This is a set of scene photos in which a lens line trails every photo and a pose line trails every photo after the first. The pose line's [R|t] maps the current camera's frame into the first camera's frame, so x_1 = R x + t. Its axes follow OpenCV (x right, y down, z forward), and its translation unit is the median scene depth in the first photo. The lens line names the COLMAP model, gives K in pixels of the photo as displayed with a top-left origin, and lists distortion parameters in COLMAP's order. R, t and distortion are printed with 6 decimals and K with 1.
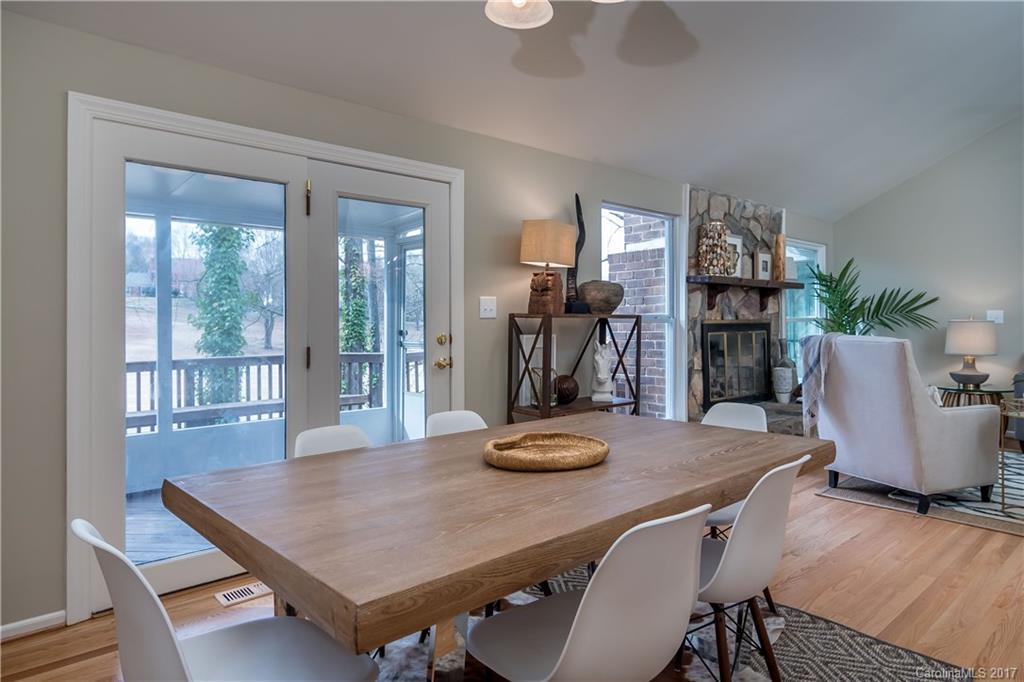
lens RADIAL K [[617.5, 0, 507.3], [0, 617.5, 319.9], [0, 0, 1]] dist [-0.003847, -0.001170]
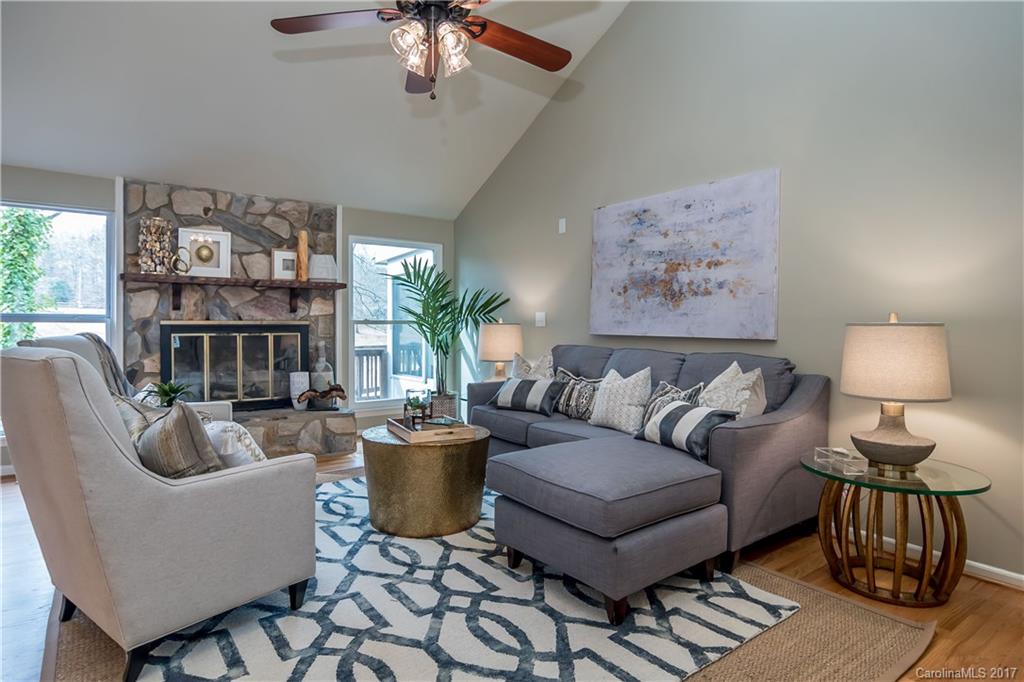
lens RADIAL K [[567.6, 0, 504.6], [0, 567.6, 328.7], [0, 0, 1]] dist [-0.002216, -0.000507]
pose [[0.994895, 0.010162, -0.100399, 0.940073], [-0.008990, 0.999886, 0.012117, -0.002628], [0.100511, -0.011153, 0.994873, 0.185430]]
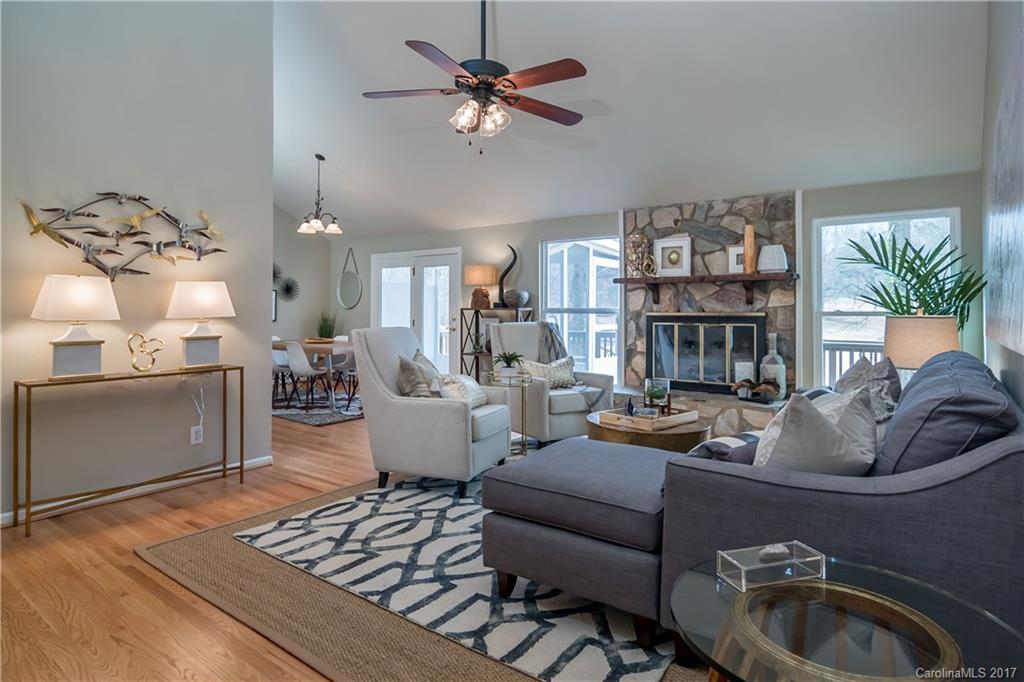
lens RADIAL K [[574.7, 0, 506.5], [0, 574.7, 303.7], [0, 0, 1]] dist [-0.000759, -0.000086]
pose [[0.194653, -0.004425, -0.980862, 1.408297], [-0.000282, 0.999990, -0.004568, -0.011760], [0.980872, 0.001166, 0.194650, 0.502528]]
